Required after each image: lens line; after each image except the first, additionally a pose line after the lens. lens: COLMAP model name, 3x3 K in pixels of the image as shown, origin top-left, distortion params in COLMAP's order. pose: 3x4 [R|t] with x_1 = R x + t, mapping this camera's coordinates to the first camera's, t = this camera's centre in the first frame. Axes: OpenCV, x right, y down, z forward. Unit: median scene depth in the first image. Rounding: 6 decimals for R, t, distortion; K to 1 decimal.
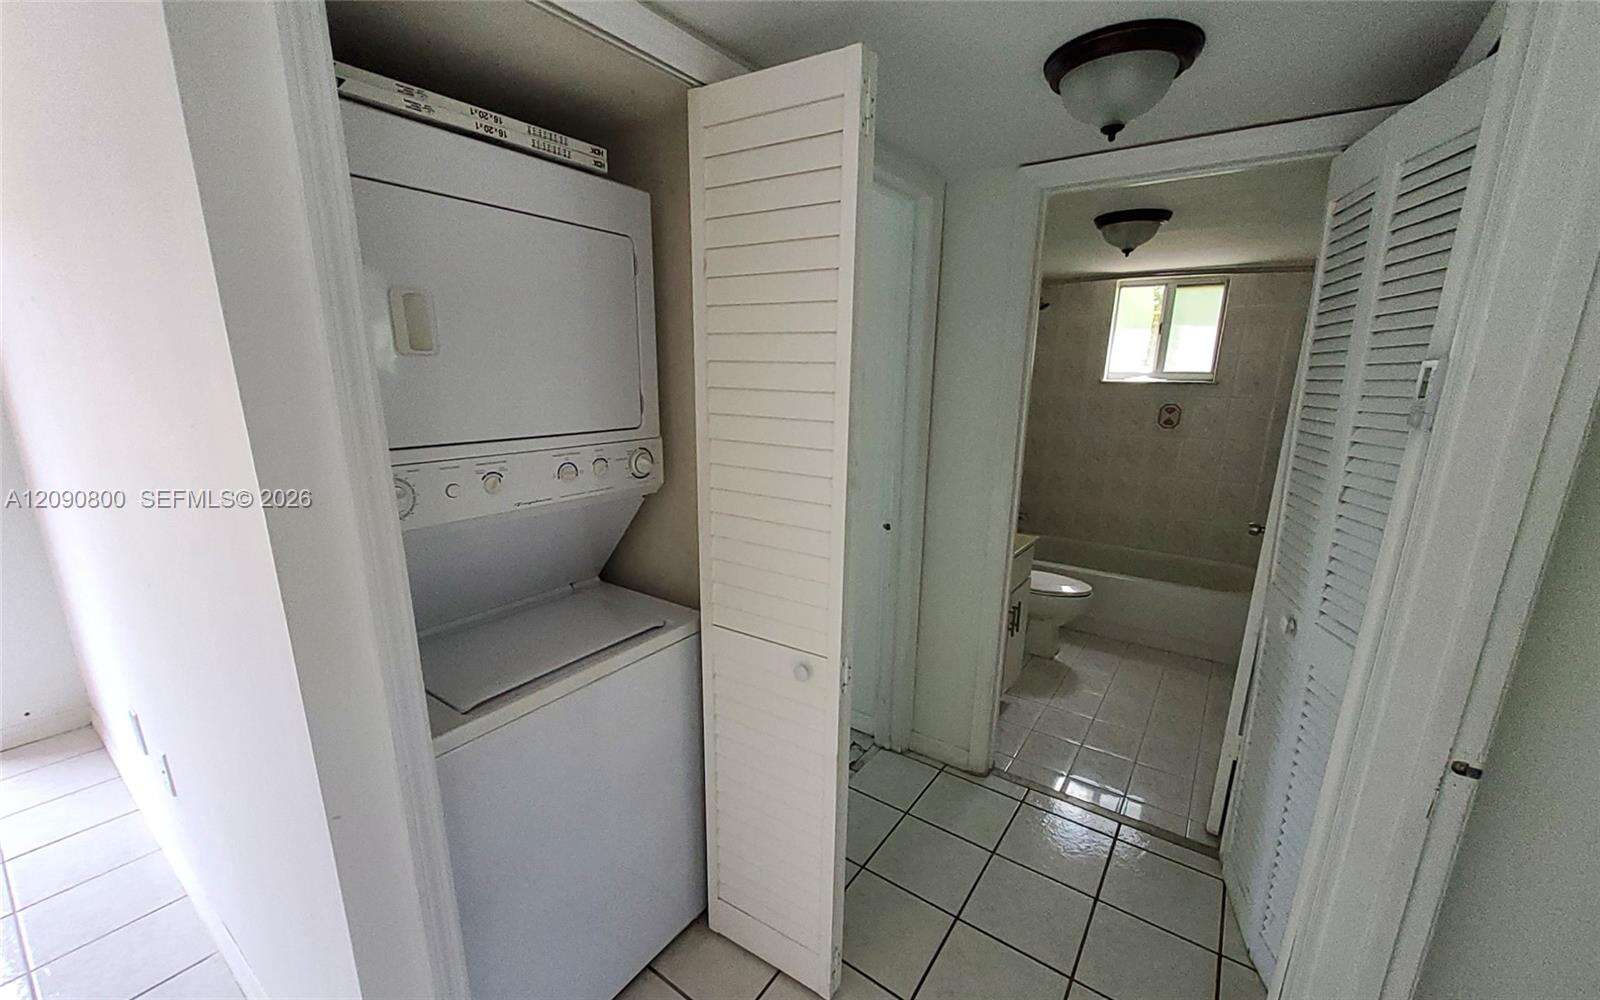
lens RADIAL K [[623.3, 0, 798.7], [0, 623.3, 505.4], [0, 0, 1]] dist [-0.002602, -0.000110]
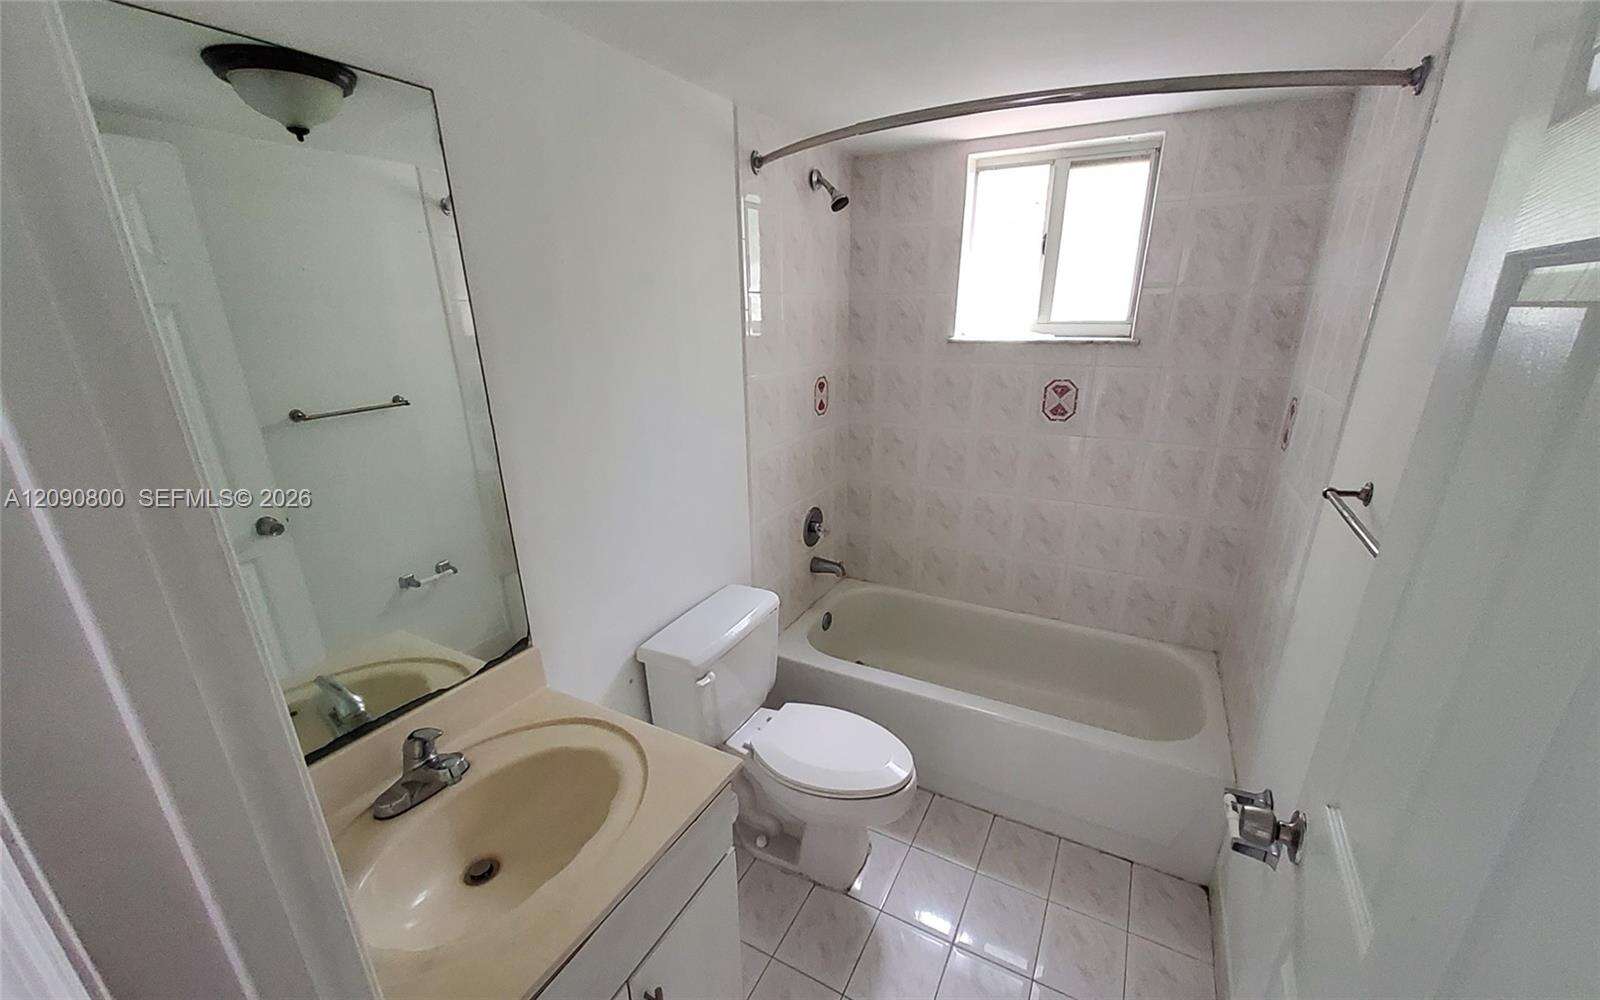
lens RADIAL K [[623.3, 0, 804.8], [0, 623.3, 509.8], [0, 0, 1]] dist [-0.002602, -0.000110]
pose [[0.991160, -0.061098, 0.117764, 0.284973], [0.049586, 0.993919, 0.098319, -0.110187], [-0.123055, -0.091611, 0.988162, 0.446391]]
